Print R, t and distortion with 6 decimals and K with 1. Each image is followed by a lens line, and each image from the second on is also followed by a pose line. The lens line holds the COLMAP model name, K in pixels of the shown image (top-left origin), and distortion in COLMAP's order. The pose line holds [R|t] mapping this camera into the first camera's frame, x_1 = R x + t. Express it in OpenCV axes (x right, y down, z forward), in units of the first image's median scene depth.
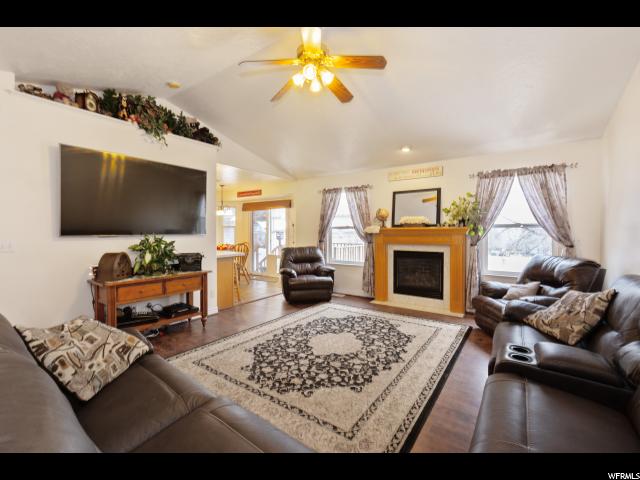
lens RADIAL K [[281.1, 0, 318.9], [0, 281.1, 237.6], [0, 0, 1]] dist [-0.000948, -0.000821]
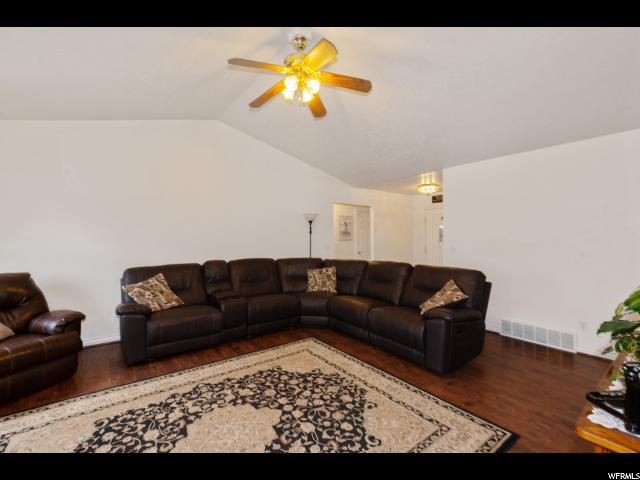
lens RADIAL K [[281.1, 0, 320.2], [0, 281.1, 239.9], [0, 0, 1]] dist [-0.000948, -0.000821]
pose [[-0.952418, 0.001665, 0.304789, -0.374295], [0.010671, 0.999554, 0.027887, -0.054327], [-0.304607, 0.029812, -0.952012, 1.847988]]
